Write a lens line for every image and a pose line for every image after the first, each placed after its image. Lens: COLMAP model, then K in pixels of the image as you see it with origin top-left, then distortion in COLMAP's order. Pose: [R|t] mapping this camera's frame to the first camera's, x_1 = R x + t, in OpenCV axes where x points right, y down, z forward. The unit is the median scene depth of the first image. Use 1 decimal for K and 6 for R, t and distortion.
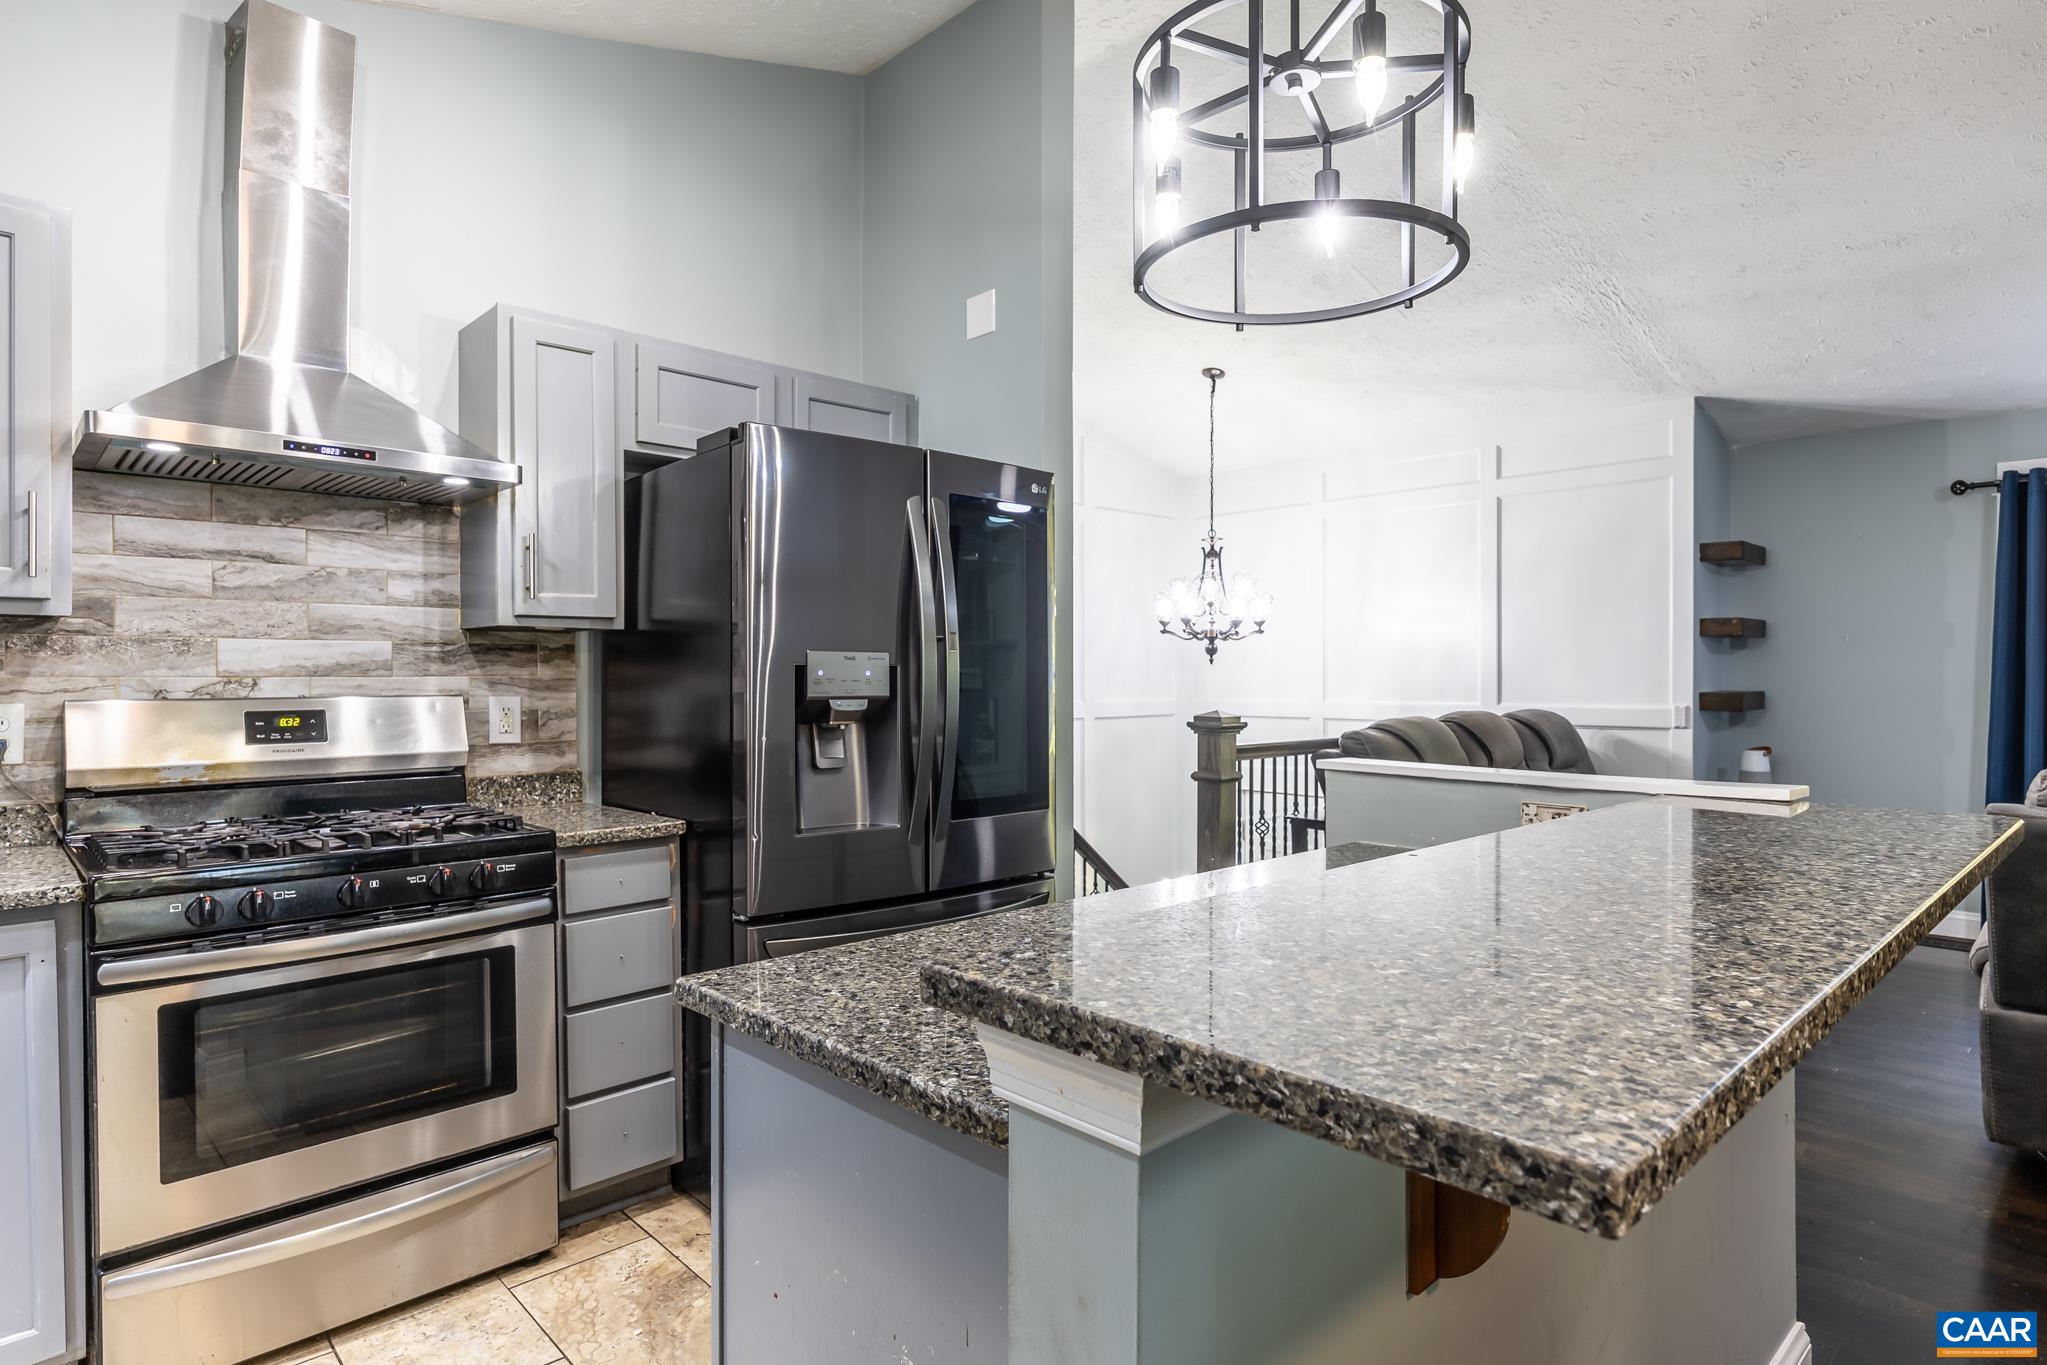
lens RADIAL K [[1118.3, 0, 1016.9], [0, 1118.3, 675.7], [0, 0, 1]] dist [0.000259, -0.000772]
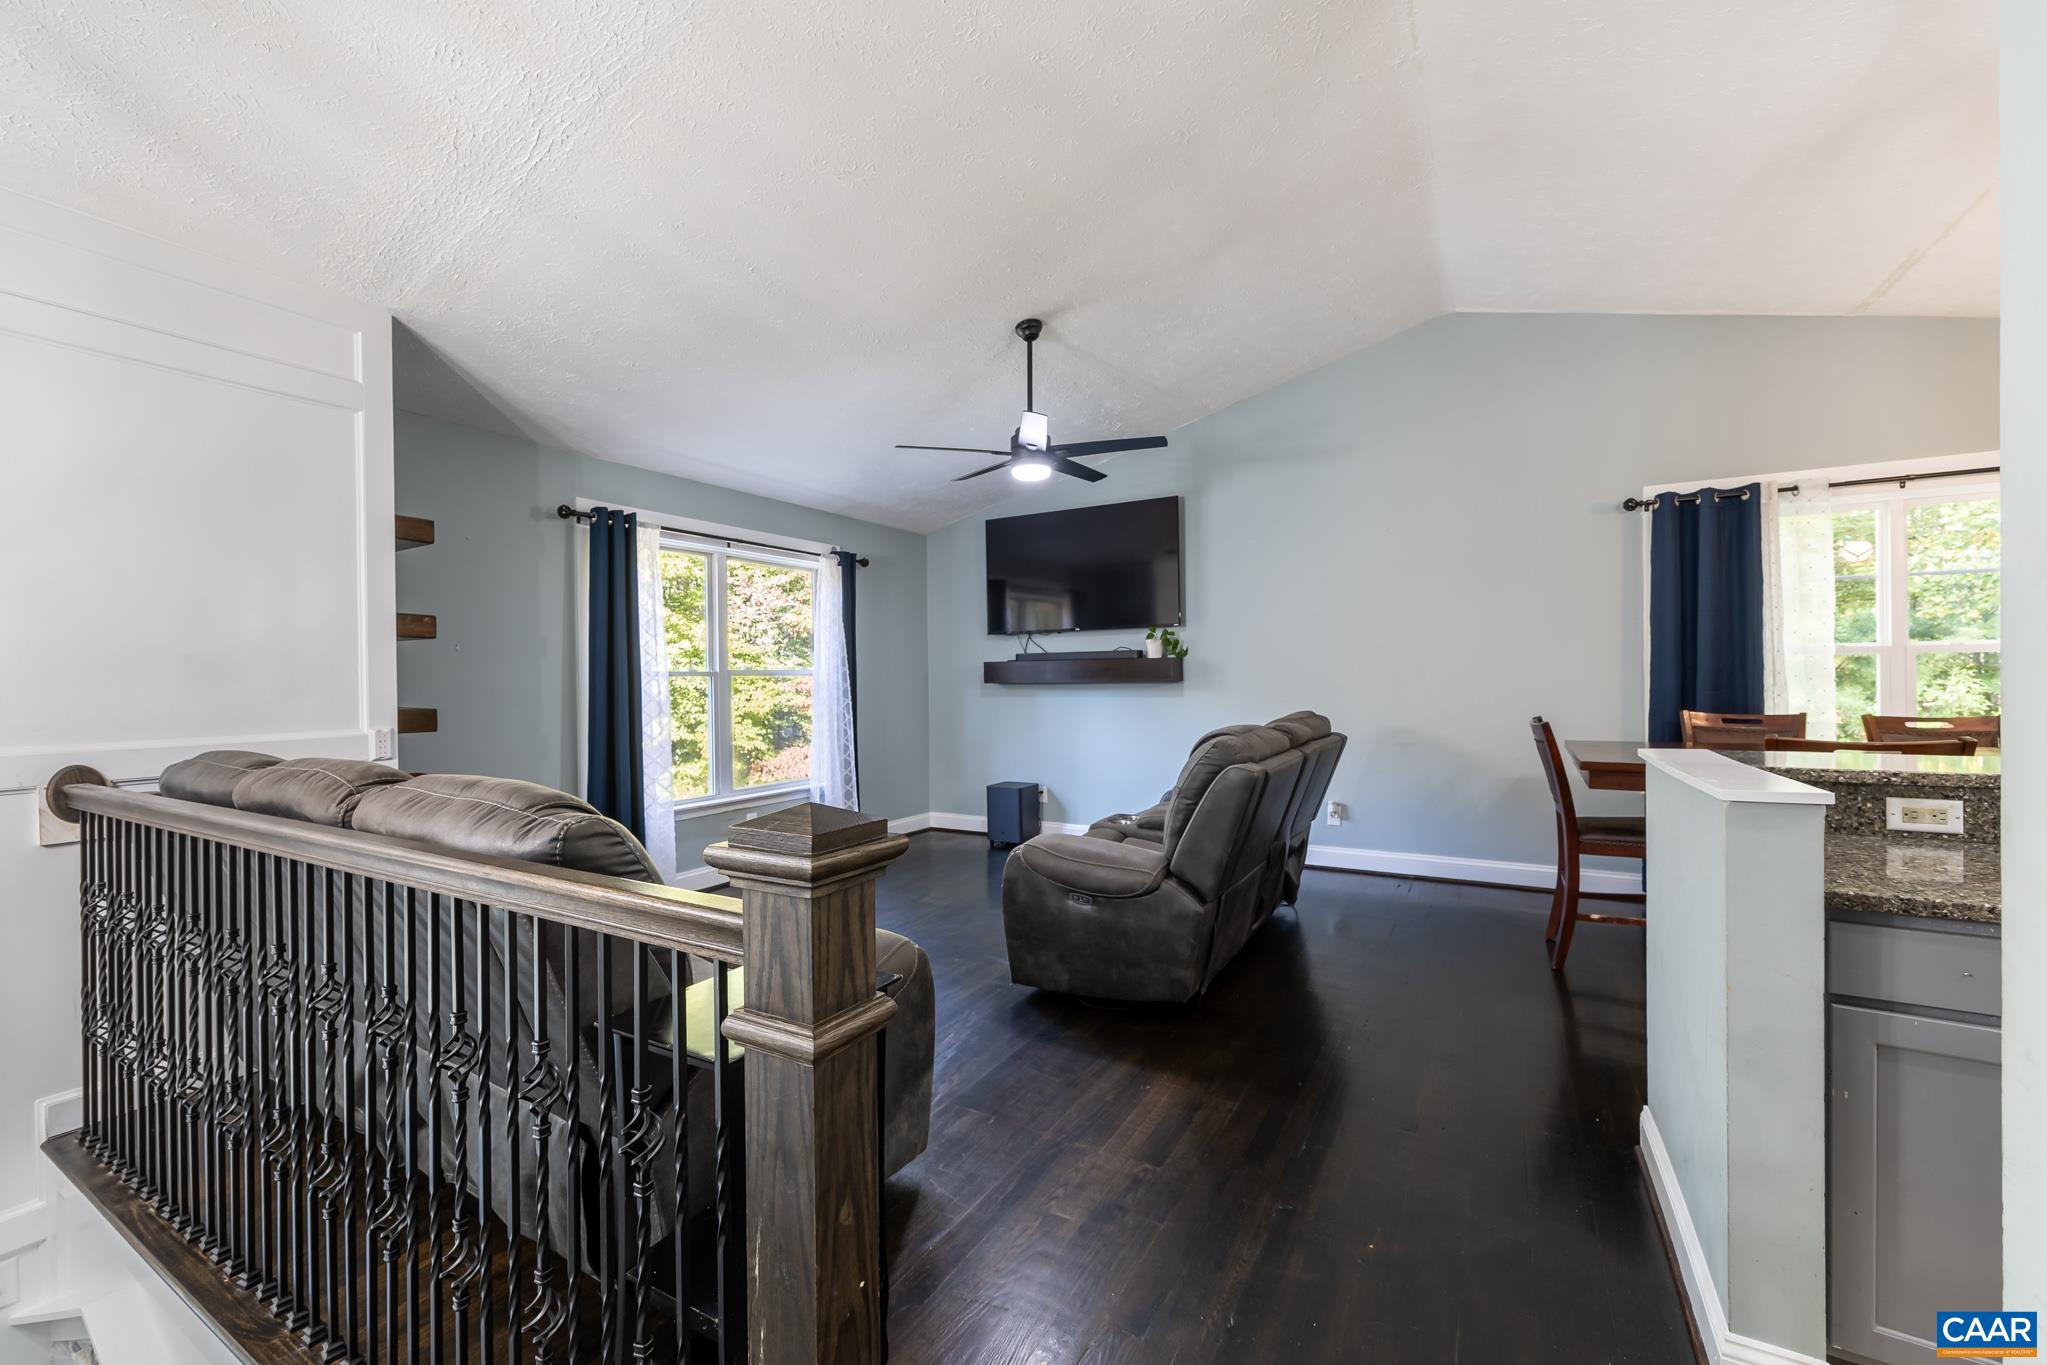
lens RADIAL K [[829.8, 0, 1014.5], [0, 829.8, 677.1], [0, 0, 1]] dist [0.000566, -0.000121]
pose [[-0.278448, 0.004260, 0.960442, -0.093556], [0.009520, 0.999953, -0.001675, -0.005606], [-0.960404, 0.008677, -0.278476, 1.605542]]
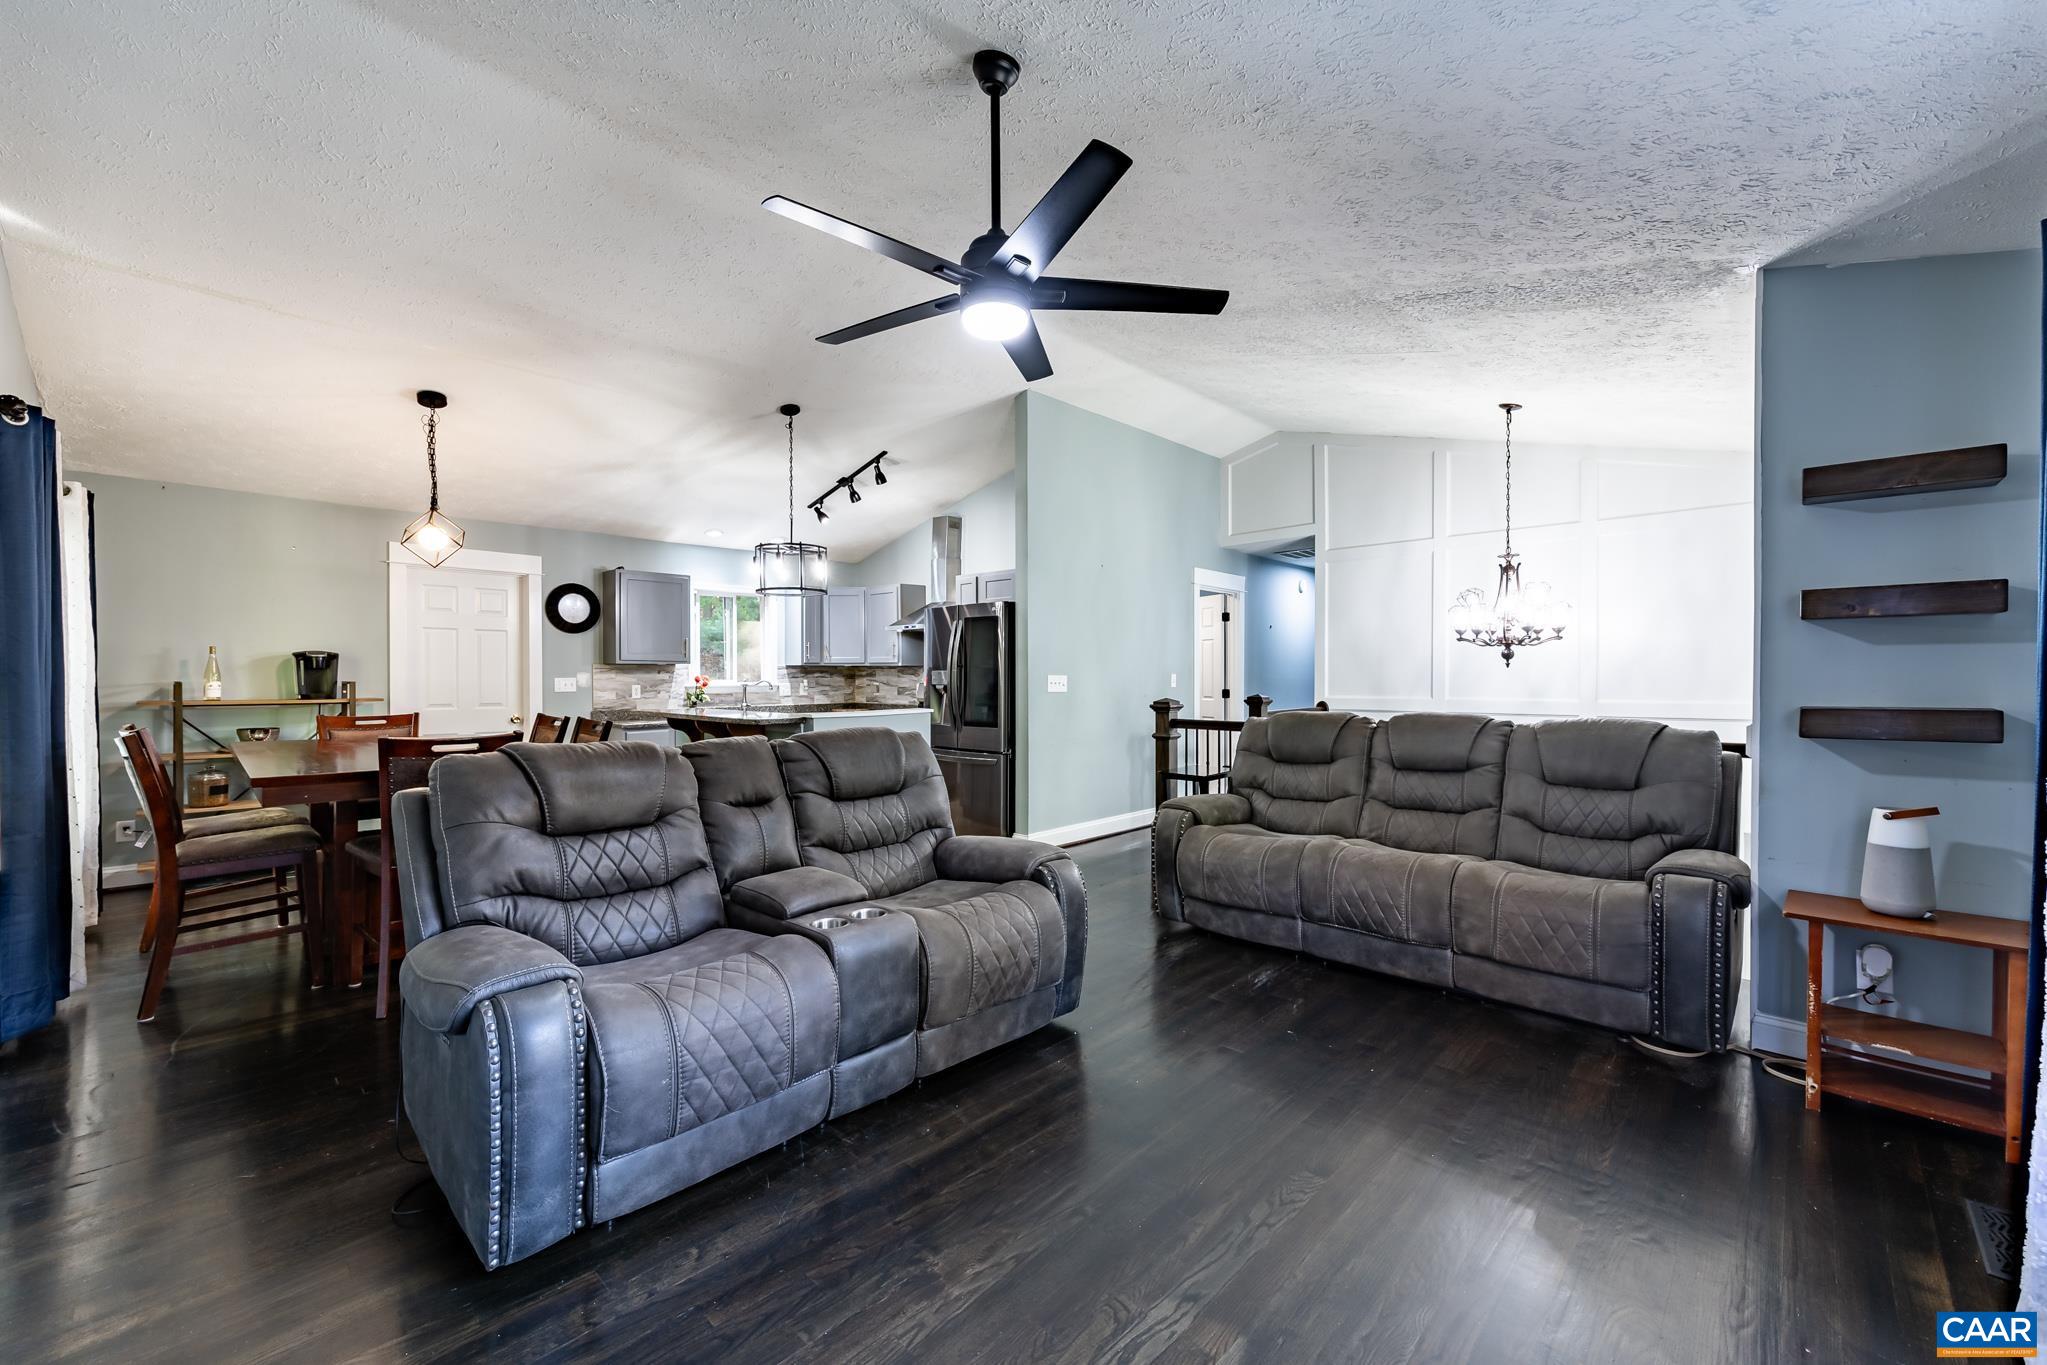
lens RADIAL K [[829.8, 0, 1017.8], [0, 829.8, 677.5], [0, 0, 1]] dist [0.000566, -0.000121]
pose [[0.037864, 0.005091, -0.999270, 2.342965], [0.004088, 0.999978, 0.005249, -0.015431], [0.999275, -0.004284, 0.037842, 1.136988]]
